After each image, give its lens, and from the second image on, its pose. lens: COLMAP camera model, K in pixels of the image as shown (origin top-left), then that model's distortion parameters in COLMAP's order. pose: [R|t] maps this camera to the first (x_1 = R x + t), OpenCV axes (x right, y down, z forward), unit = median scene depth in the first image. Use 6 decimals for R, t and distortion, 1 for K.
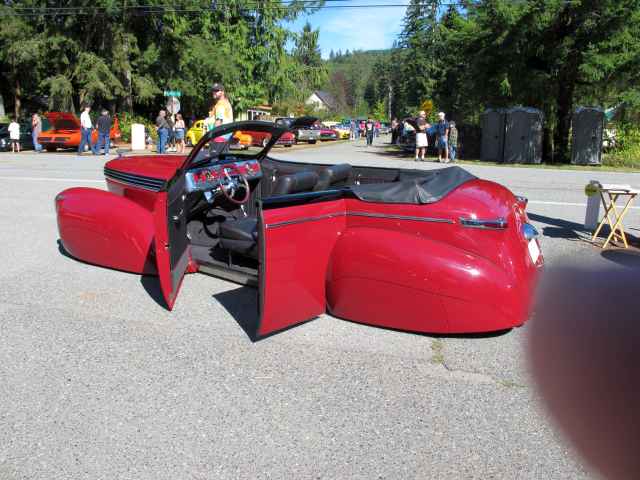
lens RADIAL K [[588.8, 0, 321.3], [0, 588.8, 240.0], [0, 0, 1]] dist [-0.016328, 0.000000]
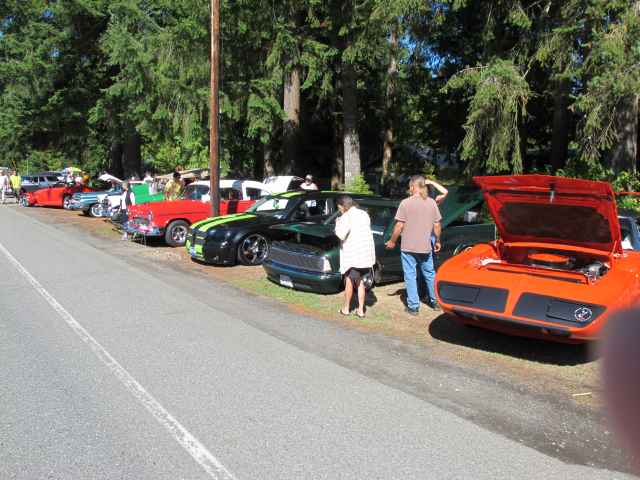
lens RADIAL K [[588.8, 0, 320.3], [0, 588.8, 240.1], [0, 0, 1]] dist [-0.016328, 0.000000]
pose [[0.832760, 0.060840, -0.550281, -0.339511], [-0.109607, 0.992388, -0.056152, -0.146879], [0.542676, 0.107076, 0.833089, 0.672151]]
